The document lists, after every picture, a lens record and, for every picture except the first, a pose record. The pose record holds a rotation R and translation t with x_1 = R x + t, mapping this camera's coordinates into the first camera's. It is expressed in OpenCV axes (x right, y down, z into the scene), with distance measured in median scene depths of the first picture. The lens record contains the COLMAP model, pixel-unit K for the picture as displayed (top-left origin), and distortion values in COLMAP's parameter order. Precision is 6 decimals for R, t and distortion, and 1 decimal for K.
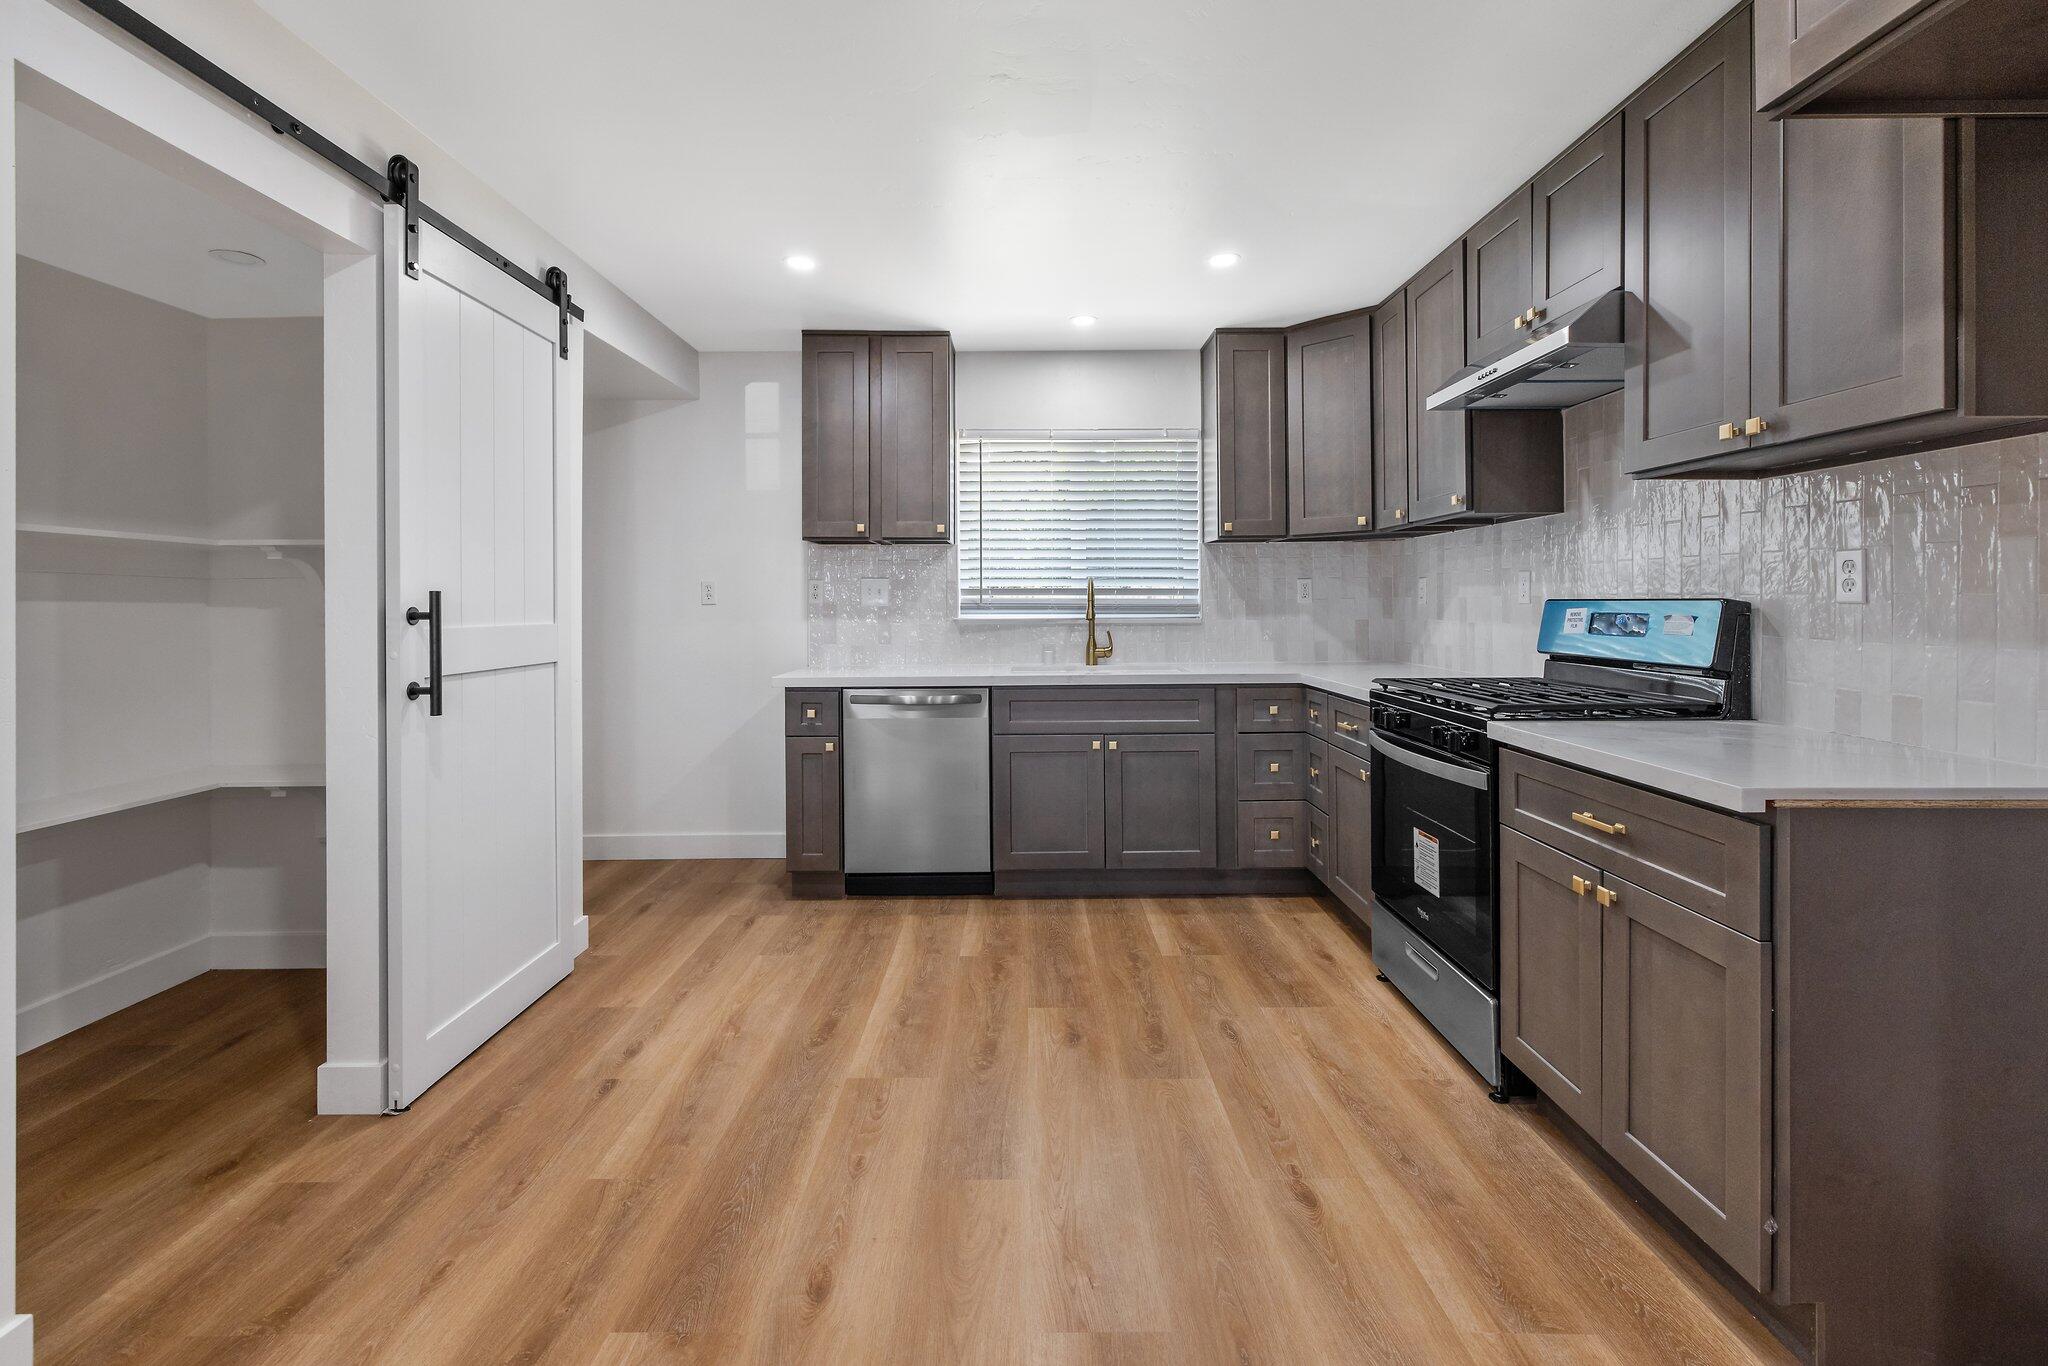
lens RADIAL K [[919.1, 0, 1022.1], [0, 919.1, 598.9], [0, 0, 1]] dist [-0.002225, 0.000090]
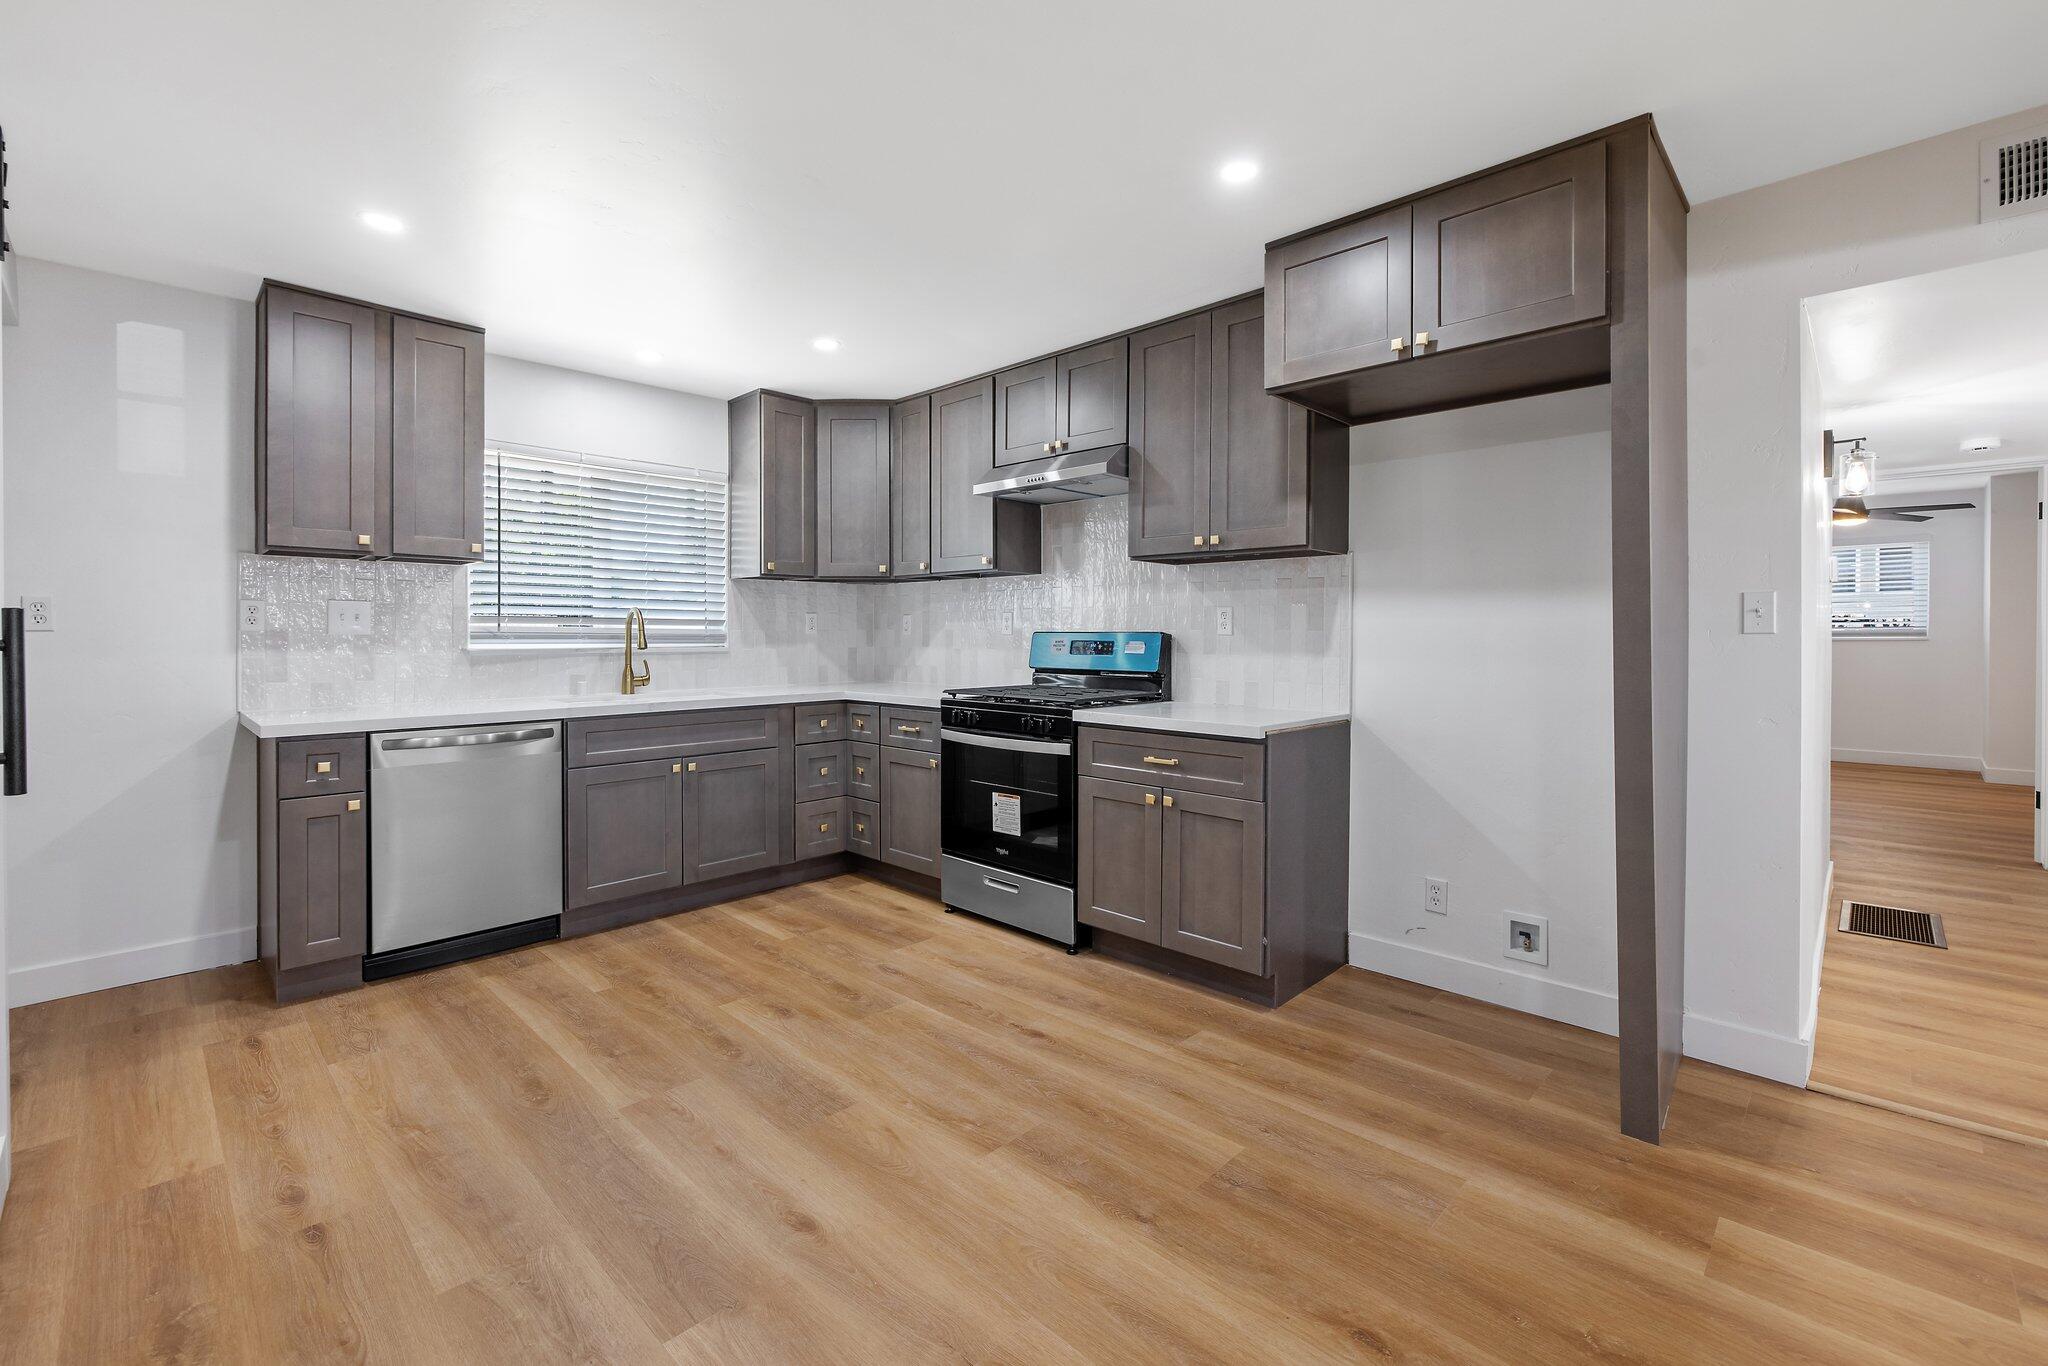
lens RADIAL K [[871.6, 0, 1052.5], [0, 871.6, 637.2], [0, 0, 1]] dist [-0.000368, 0.000167]
pose [[0.684499, 0.002371, 0.729010, -0.433830], [-0.007954, 0.999959, 0.004216, 0.002859], [-0.728970, -0.008684, 0.684490, 0.013656]]
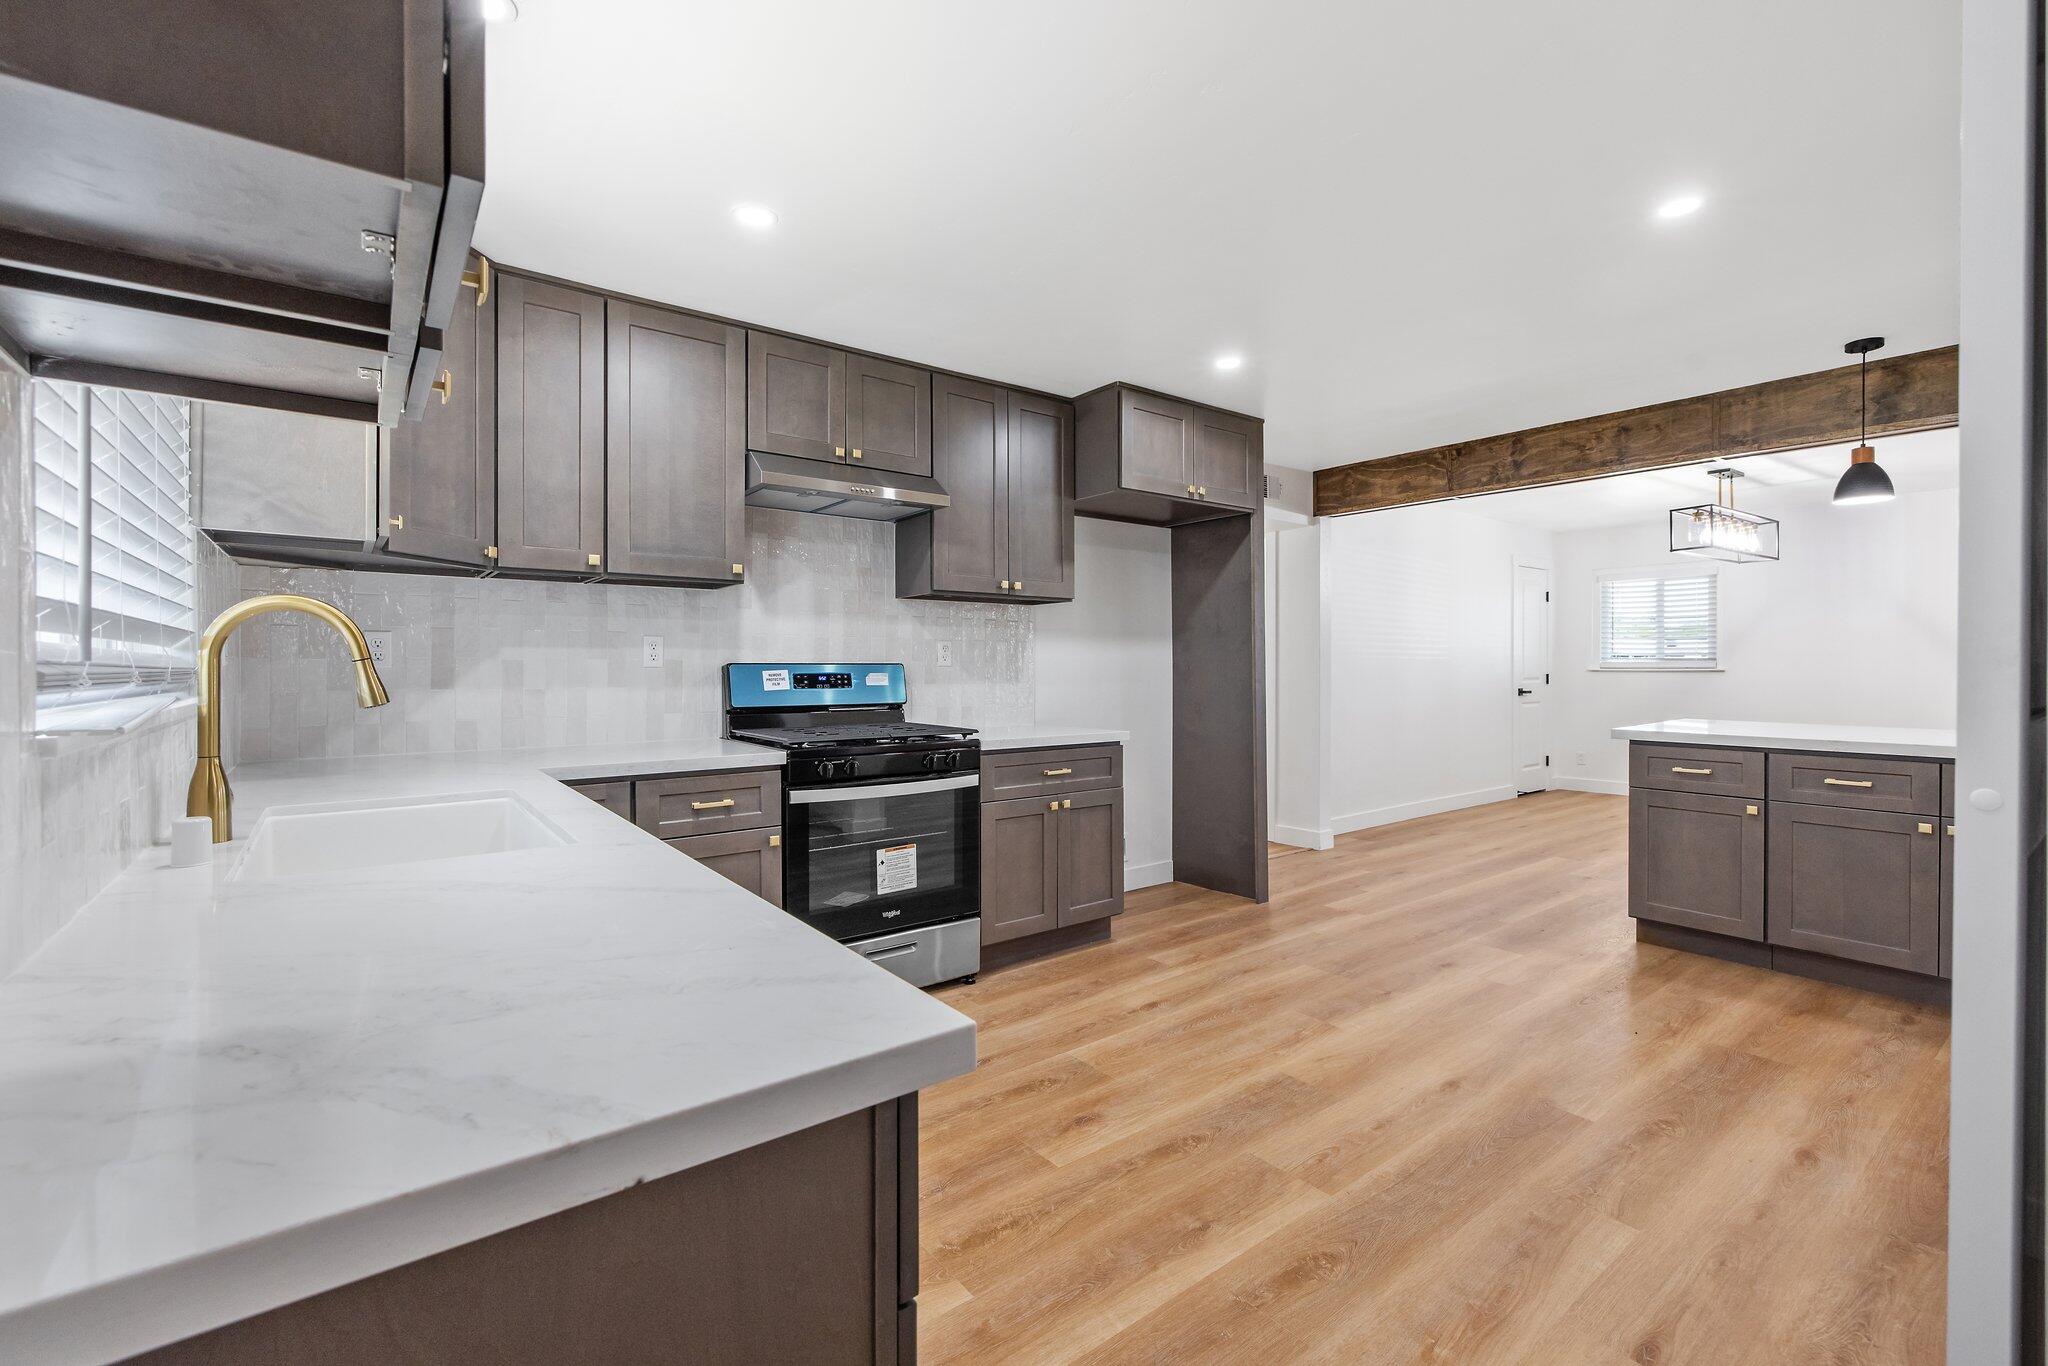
lens RADIAL K [[870.6, 0, 1006.6], [0, 870.6, 673.5], [0, 0, 1]] dist [0.000273, 0.000137]
pose [[-0.595726, -0.003388, 0.803181, -0.530334], [-0.000415, 0.999992, 0.003910, 0.008729], [-0.803188, 0.001996, -0.595723, 1.368880]]
